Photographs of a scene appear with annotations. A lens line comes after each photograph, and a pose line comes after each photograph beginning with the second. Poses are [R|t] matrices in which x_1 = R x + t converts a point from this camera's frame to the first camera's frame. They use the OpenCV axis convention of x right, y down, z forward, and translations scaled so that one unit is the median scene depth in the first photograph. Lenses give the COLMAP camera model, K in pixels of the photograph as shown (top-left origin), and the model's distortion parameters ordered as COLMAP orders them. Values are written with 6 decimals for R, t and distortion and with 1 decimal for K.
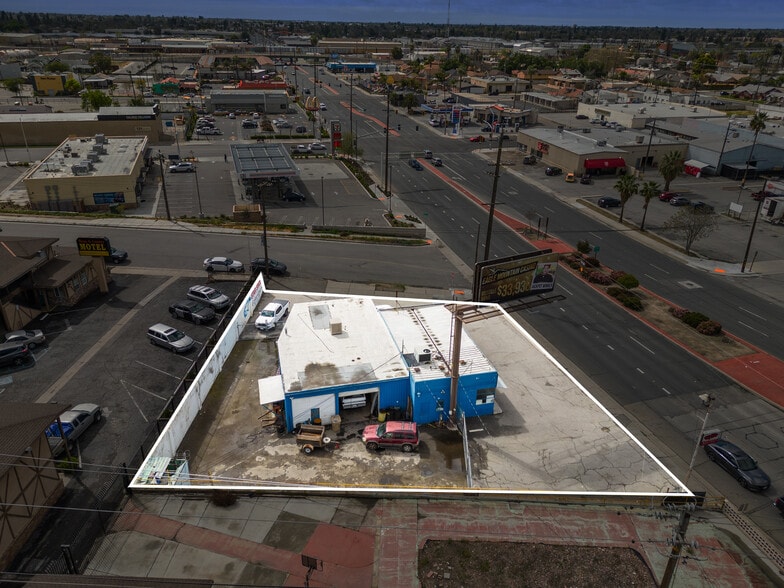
lens RADIAL K [[554.6, 0, 396.1], [0, 554.6, 294.3], [0, 0, 1]] dist [0.082537, -0.079123]
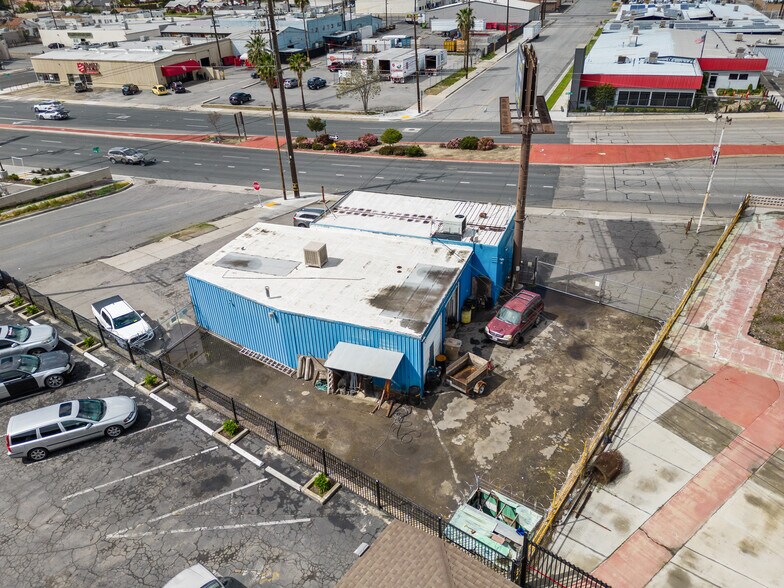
lens RADIAL K [[574.1, 0, 392.0], [0, 574.1, 294.0], [0, 0, 1]] dist [0.089358, -0.089652]
pose [[0.584487, -0.441455, 0.680803, -0.418220], [0.393966, 0.887906, 0.237517, -0.019336], [-0.709342, 0.129388, 0.692888, 0.381176]]
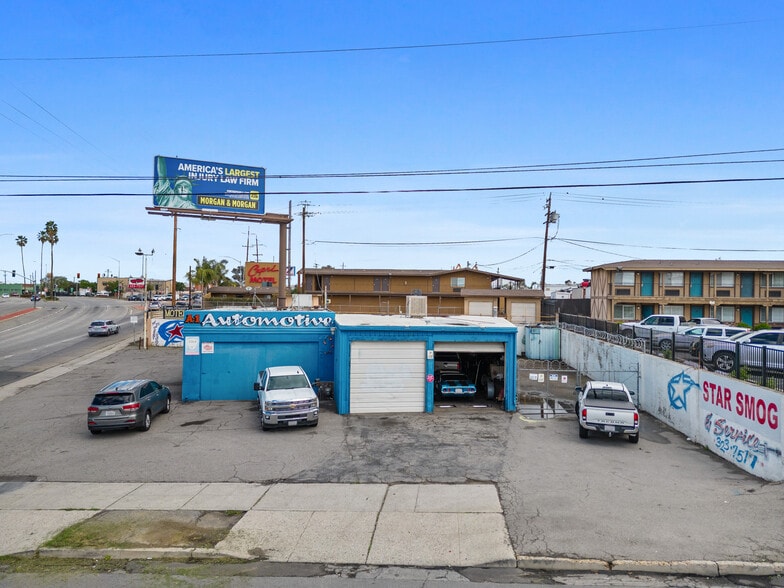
lens RADIAL K [[554.6, 0, 396.1], [0, 554.6, 294.3], [0, 0, 1]] dist [0.082537, -0.079123]
pose [[-0.994928, -0.037084, 0.093503, -0.113505], [0.006513, 0.903860, 0.427779, -0.170163], [-0.100377, 0.426219, -0.899034, 1.219225]]
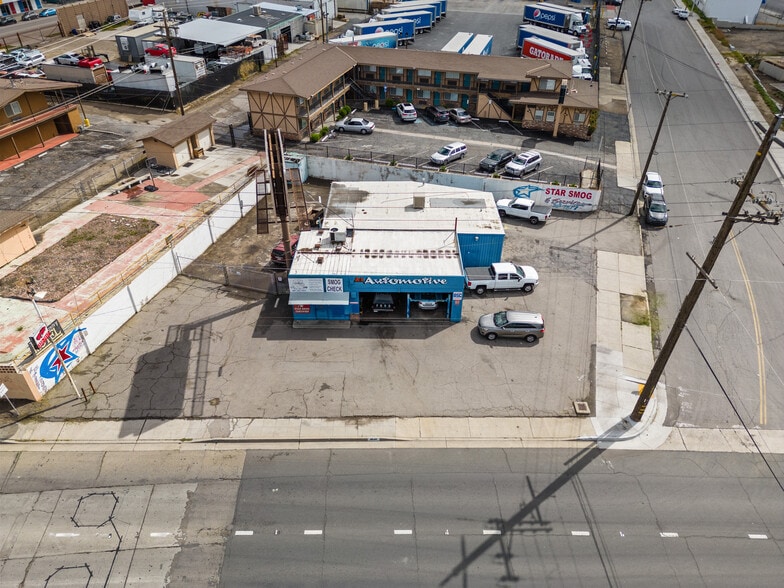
lens RADIAL K [[554.6, 0, 396.1], [0, 554.6, 294.3], [0, 0, 1]] dist [0.082537, -0.079123]
pose [[-0.257775, 0.545080, -0.797772, 0.606011], [-0.431011, 0.674100, 0.599849, -0.313632], [0.864743, 0.498475, 0.061170, 0.779444]]
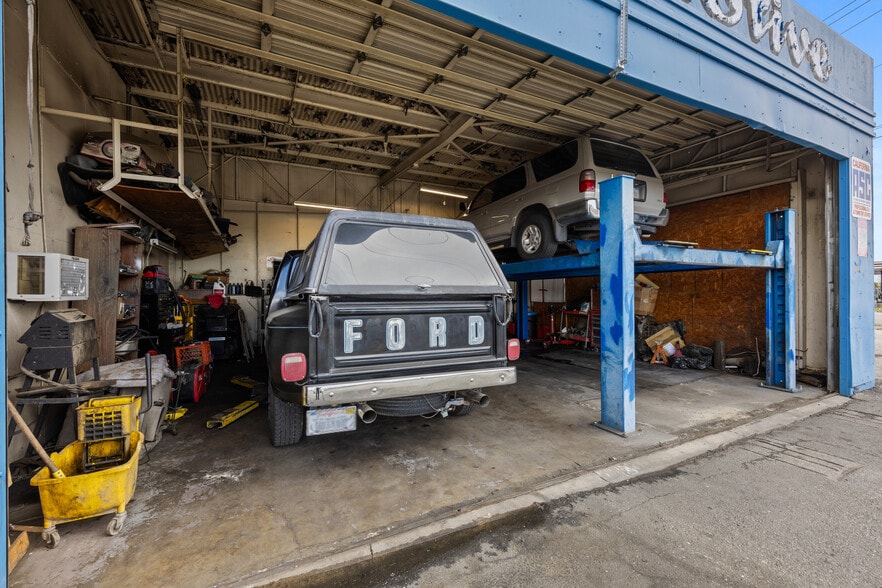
lens RADIAL K [[368.0, 0, 441.0], [0, 368.0, 294.0], [0, 0, 1]] dist [0.001008, 0.000085]
pose [[0.207743, -0.019023, -0.977998, 0.129757], [-0.415077, 0.903620, -0.105745, 0.098915], [0.885750, 0.427913, 0.179825, 0.806546]]
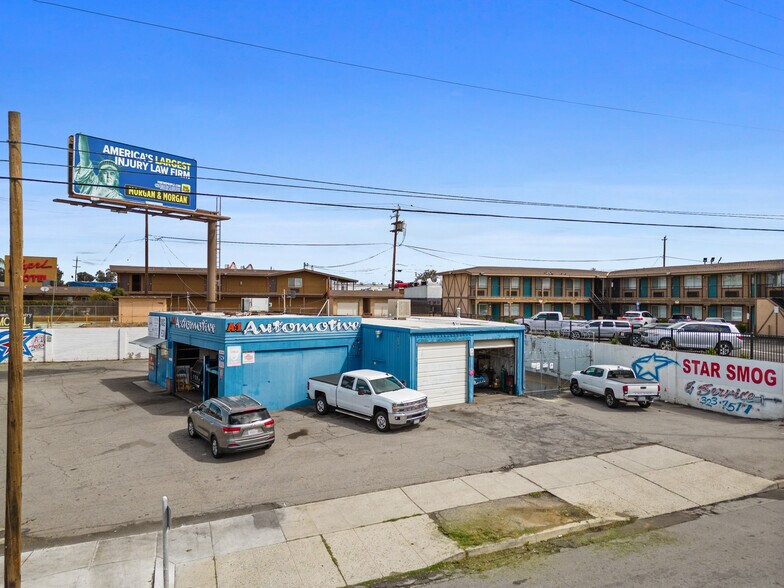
lens RADIAL K [[547.7, 0, 396.5], [0, 547.7, 293.8], [0, 0, 1]] dist [0.080330, -0.071535]
pose [[-0.923465, -0.033322, -0.382233, 0.113424], [-0.191673, 0.903071, 0.384350, -0.164992], [0.332376, 0.428198, -0.840341, 1.214688]]
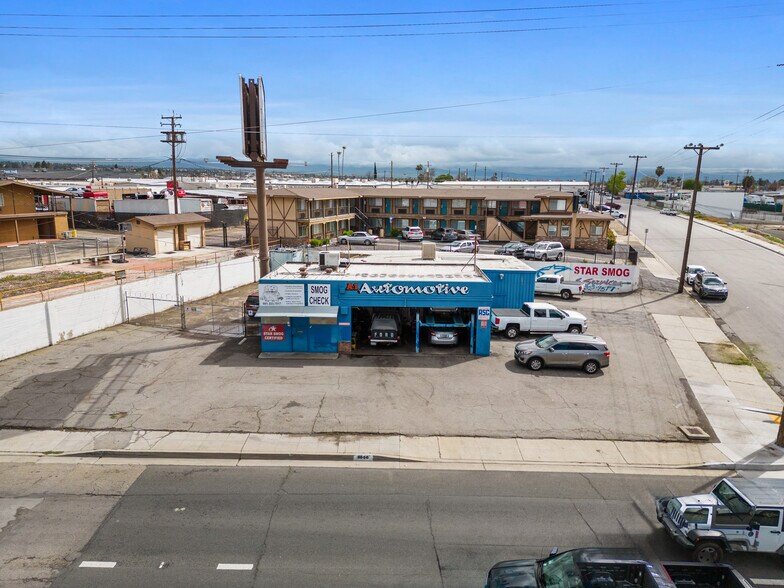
lens RADIAL K [[554.6, 0, 396.1], [0, 554.6, 294.3], [0, 0, 1]] dist [0.082537, -0.079123]
pose [[-0.268169, 0.165182, -0.949105, 0.548233], [-0.430620, 0.860737, 0.271474, -0.070092], [0.861772, 0.481505, -0.159692, 0.884252]]
